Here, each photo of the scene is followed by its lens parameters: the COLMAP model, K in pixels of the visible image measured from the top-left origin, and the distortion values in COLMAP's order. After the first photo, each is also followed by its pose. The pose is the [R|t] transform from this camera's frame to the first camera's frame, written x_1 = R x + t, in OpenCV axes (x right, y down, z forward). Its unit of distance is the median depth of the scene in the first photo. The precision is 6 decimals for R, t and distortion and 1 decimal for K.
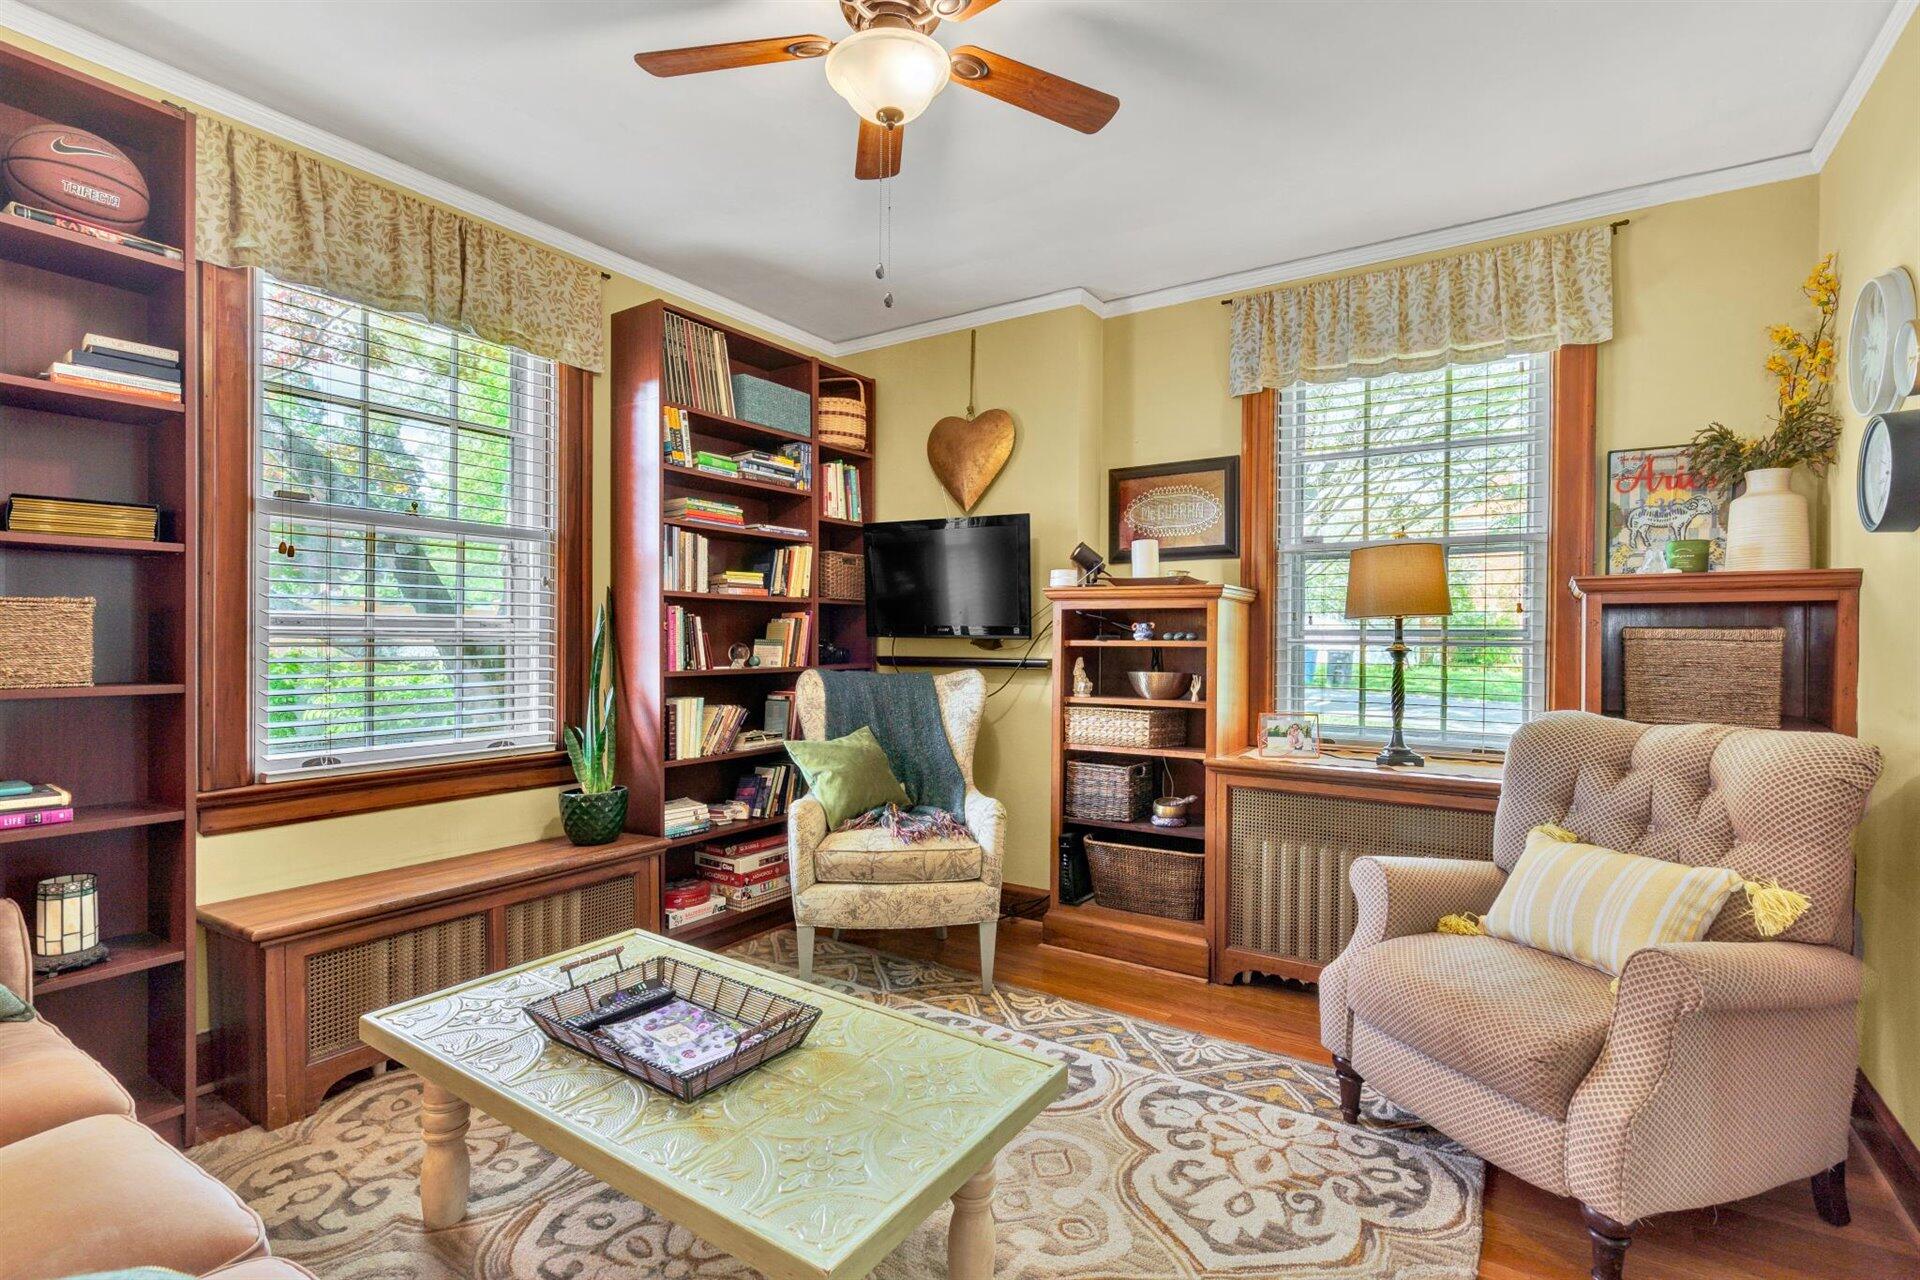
lens RADIAL K [[907.6, 0, 960.0], [0, 907.6, 640.0], [0, 0, 1]] dist [-0.002026, 0.000660]
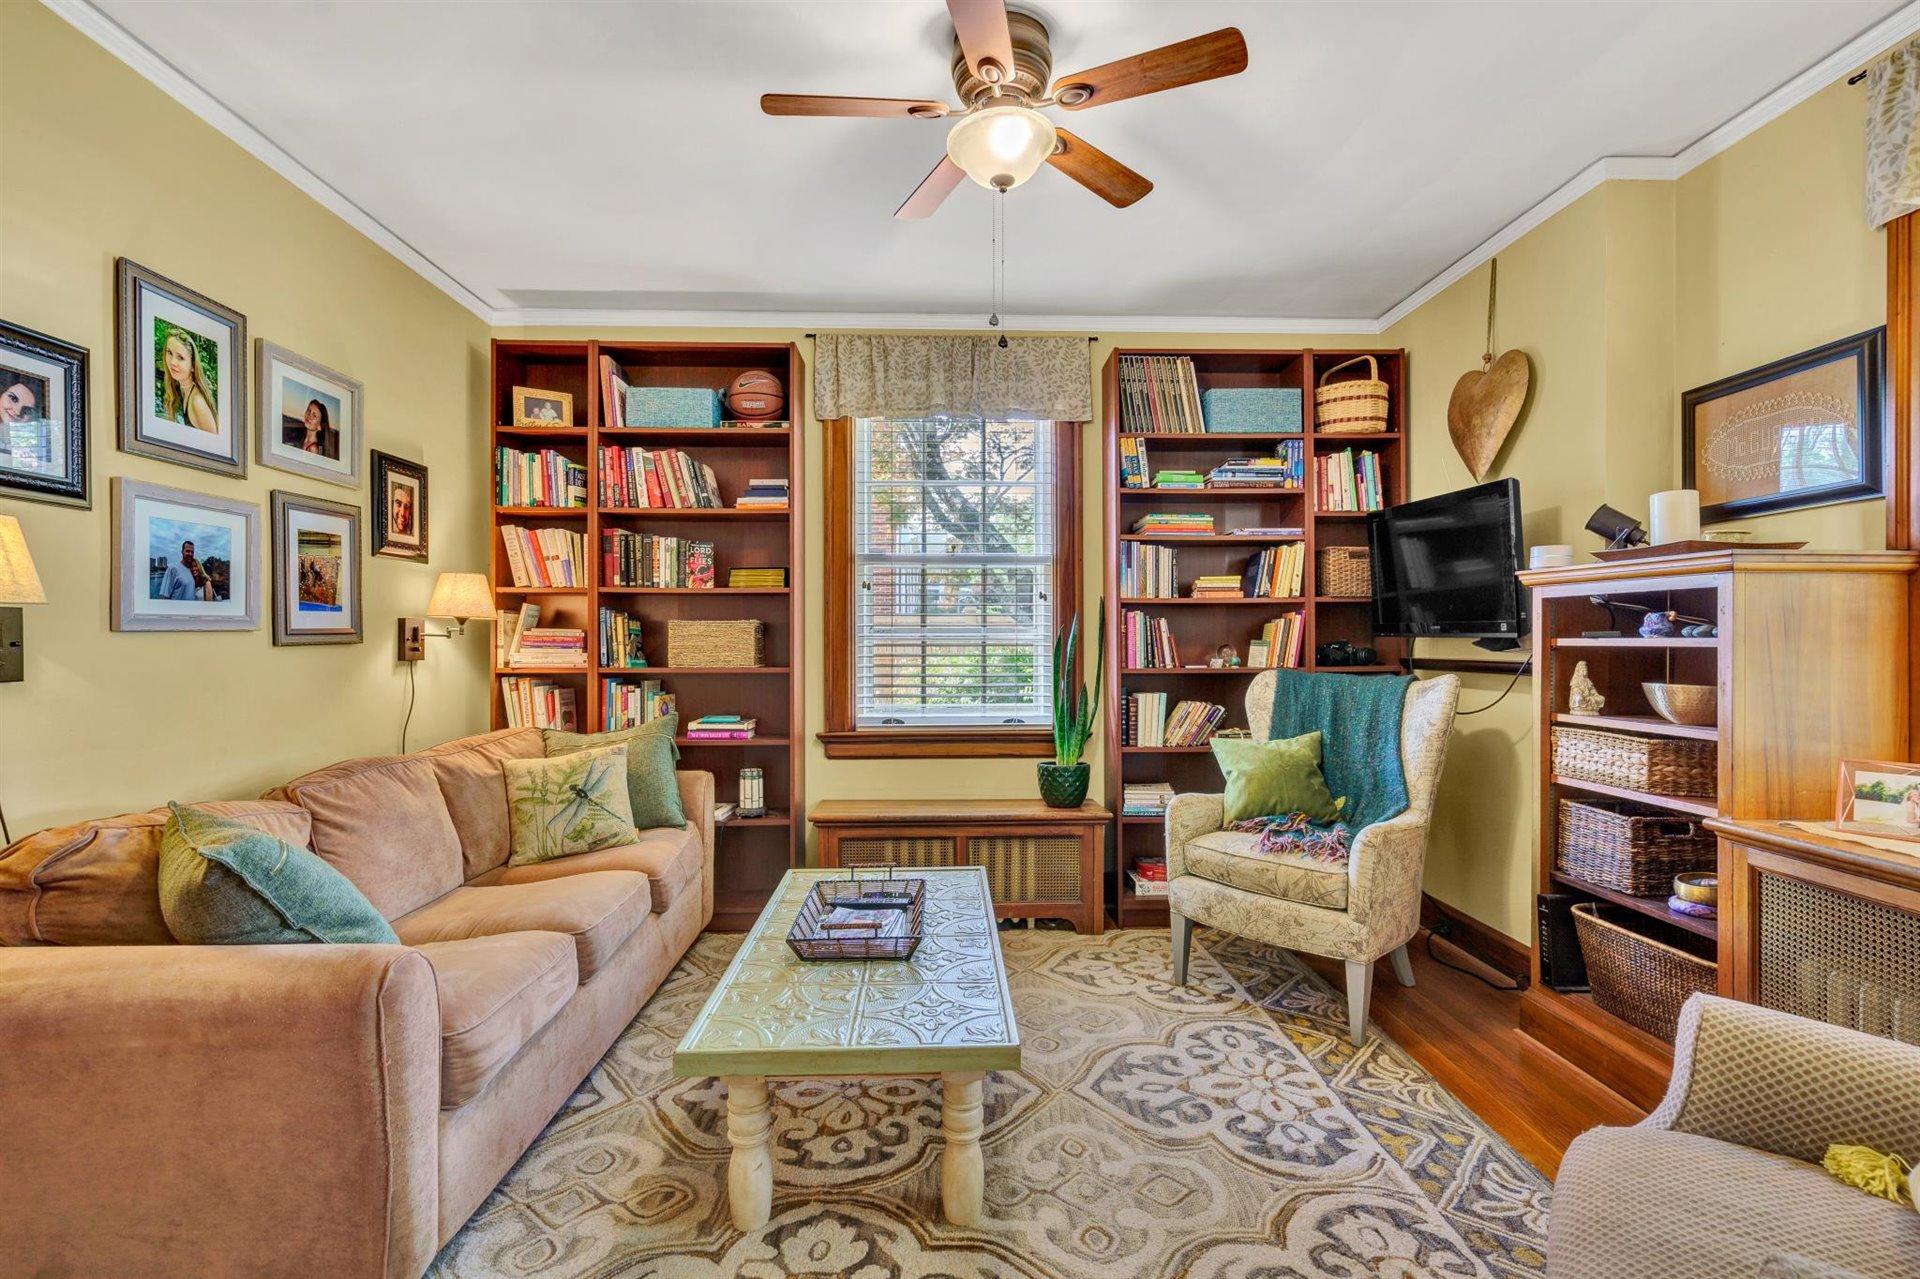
lens RADIAL K [[876.6, 0, 957.1], [0, 876.6, 637.8], [0, 0, 1]] dist [-0.001290, 0.001261]
pose [[0.574119, -0.008781, -0.818725, 0.444375], [0.004197, 0.999961, -0.007782, 0.003327], [0.818761, 0.001031, 0.574134, 0.179584]]
